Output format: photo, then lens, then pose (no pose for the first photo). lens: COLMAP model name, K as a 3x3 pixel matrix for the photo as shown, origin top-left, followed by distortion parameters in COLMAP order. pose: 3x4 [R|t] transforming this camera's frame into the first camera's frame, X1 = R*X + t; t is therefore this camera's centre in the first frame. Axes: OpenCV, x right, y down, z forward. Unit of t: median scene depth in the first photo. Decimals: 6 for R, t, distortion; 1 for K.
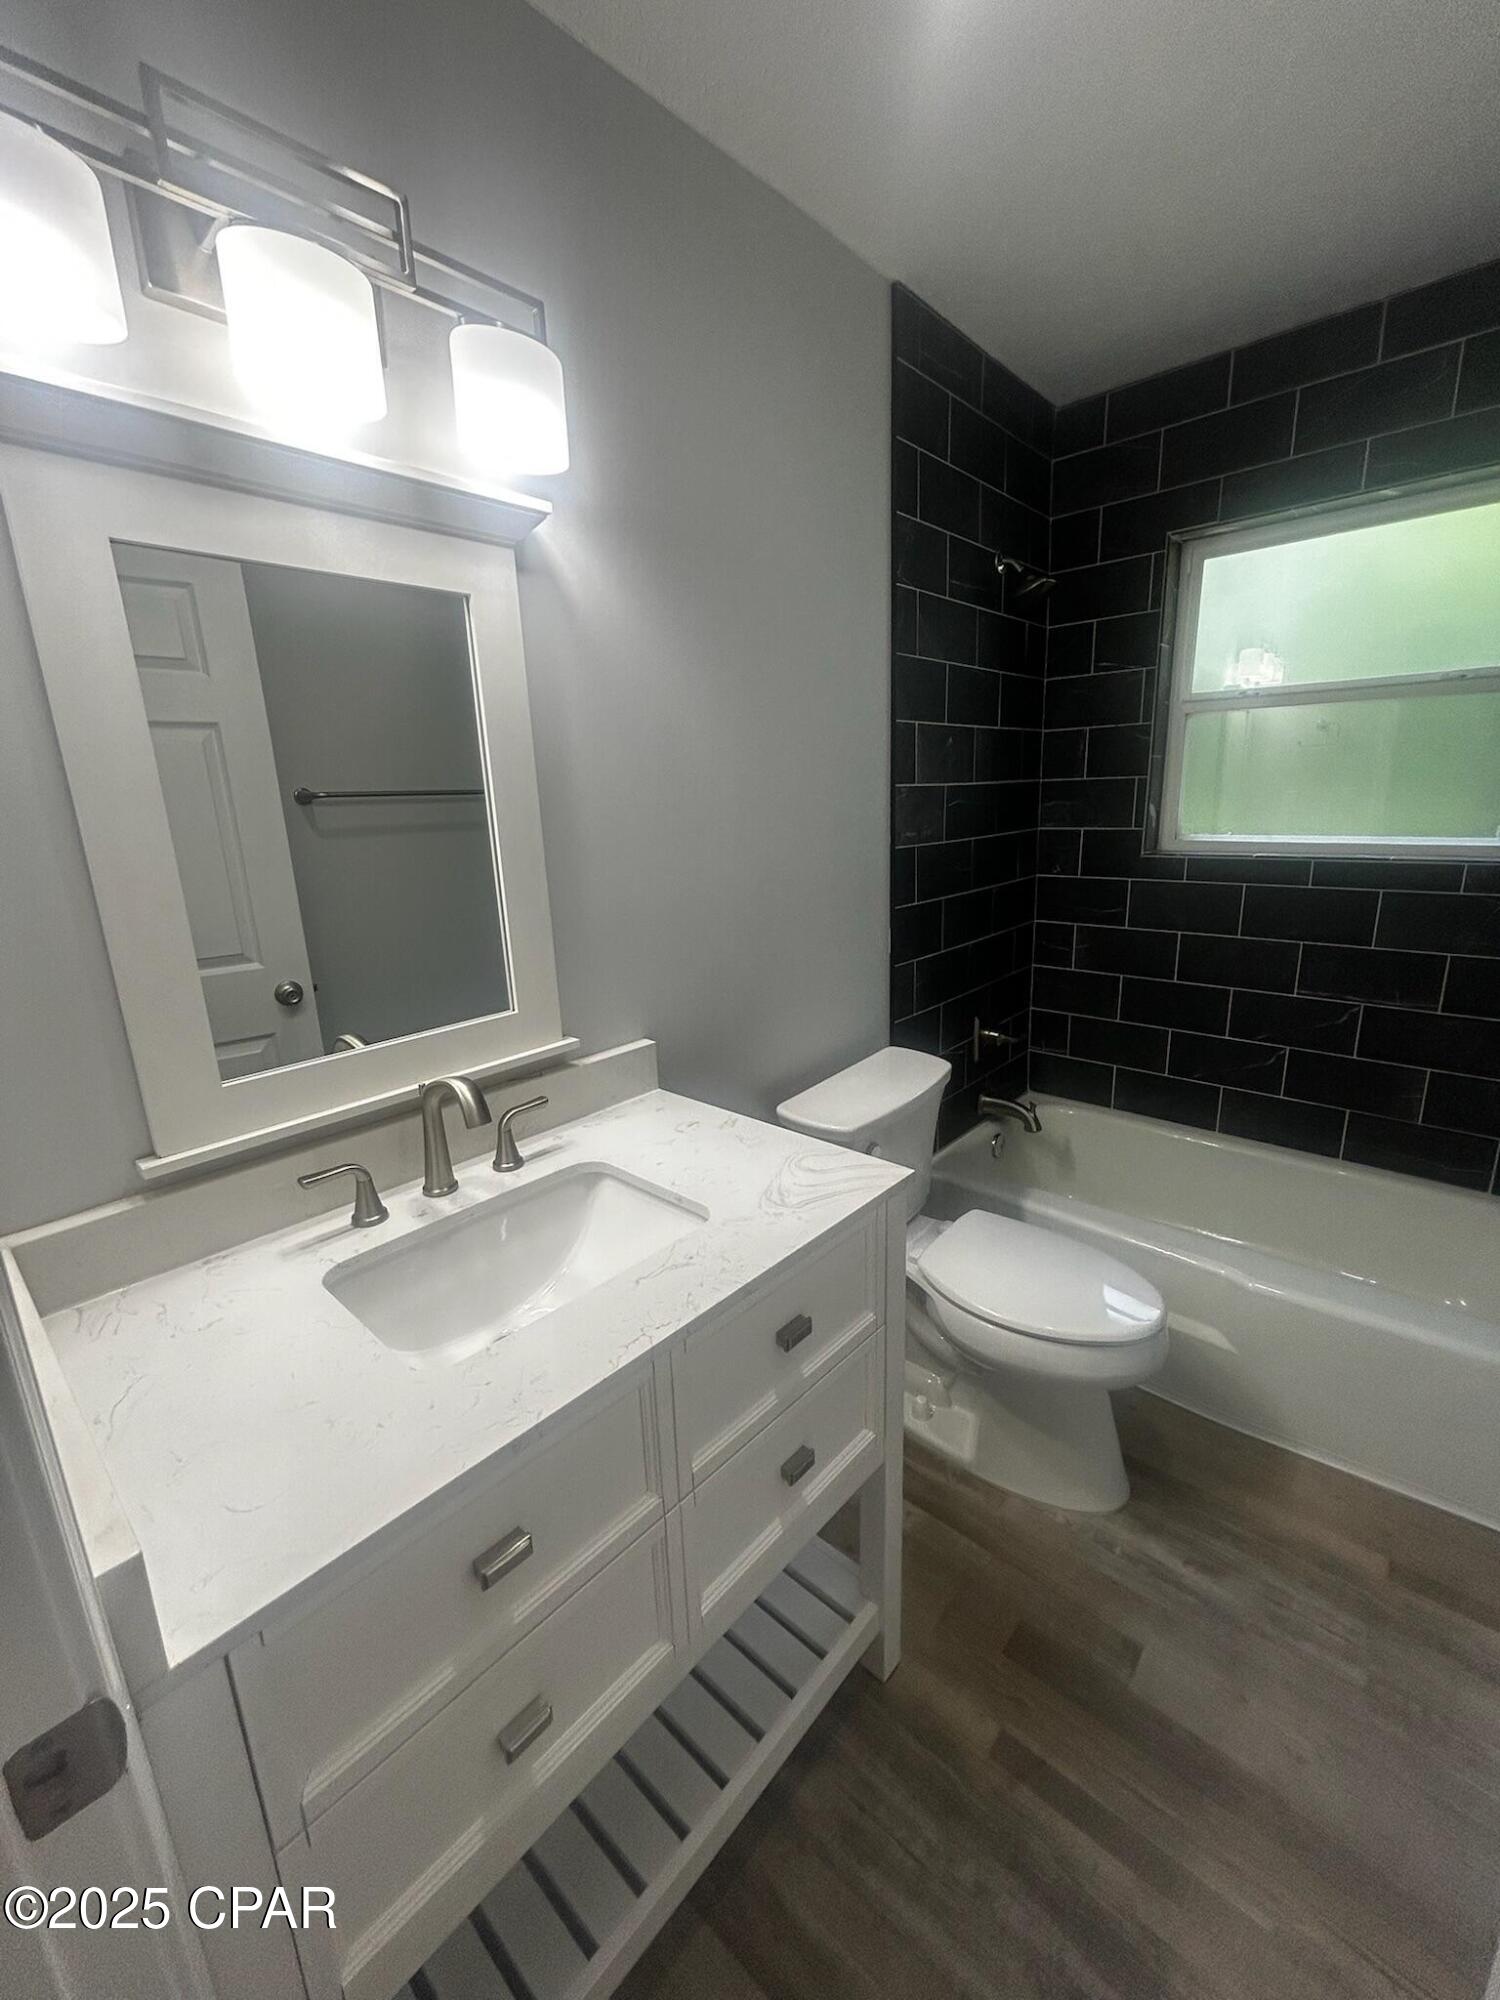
lens RADIAL K [[813.1, 0, 751.3], [0, 813.1, 996.5], [0, 0, 1]] dist [-0.003429, 0.002084]
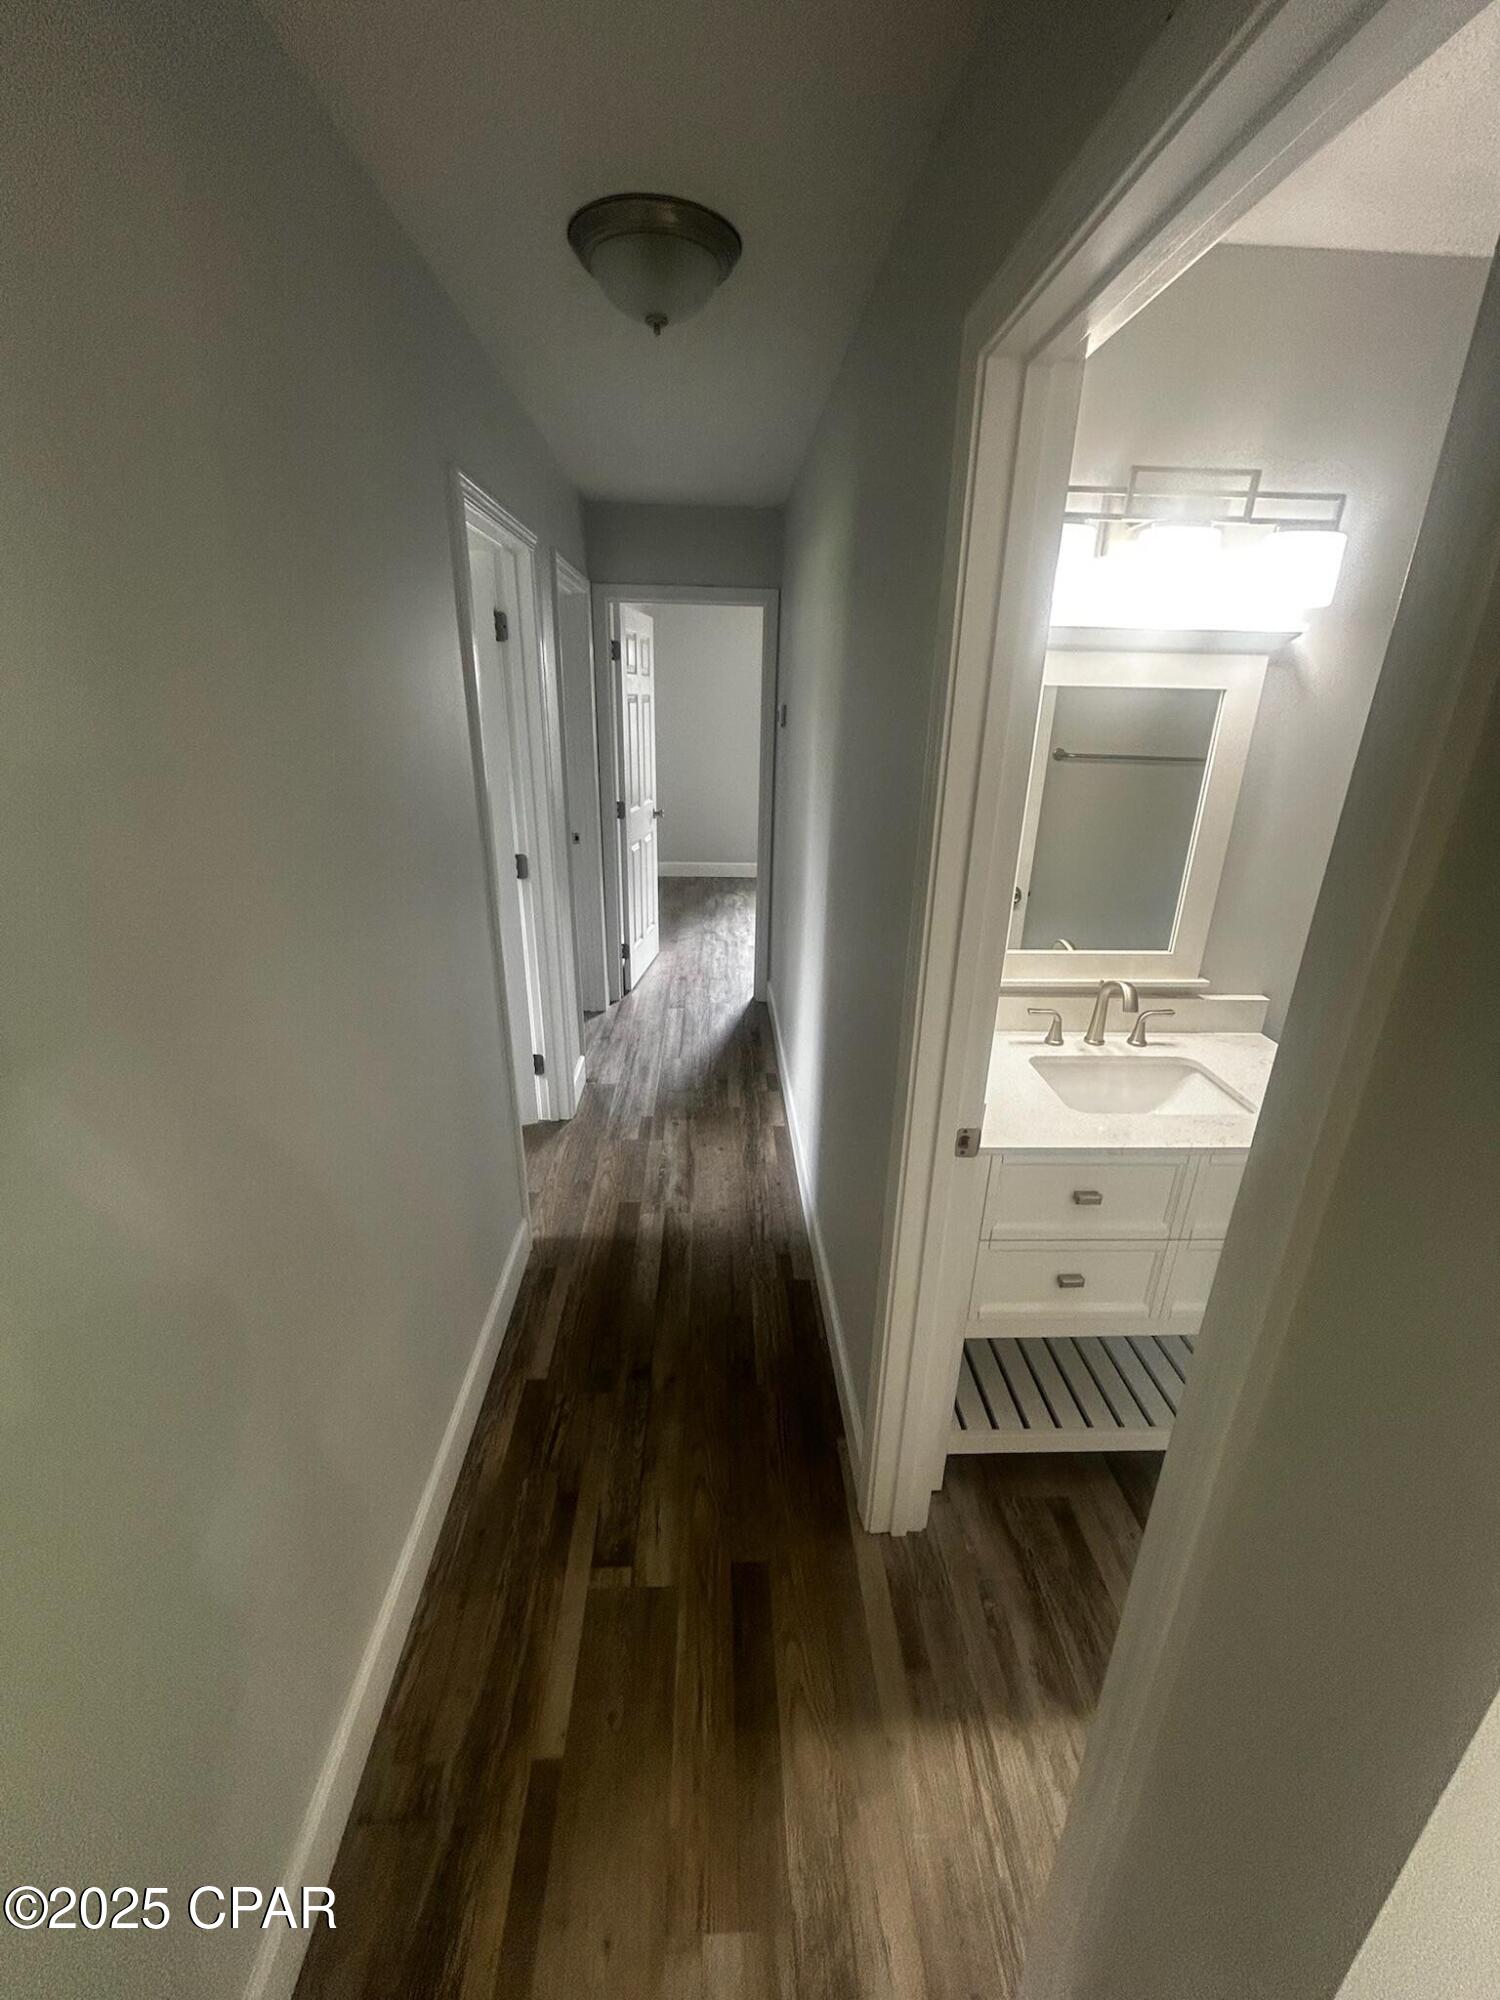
lens RADIAL K [[813.1, 0, 741.3], [0, 813.1, 991.0], [0, 0, 1]] dist [-0.003429, 0.002084]
pose [[0.694990, 0.295368, -0.655551, 0.193503], [-0.214675, 0.955384, 0.202871, -0.054633], [0.686224, -0.000263, 0.727390, -0.752150]]
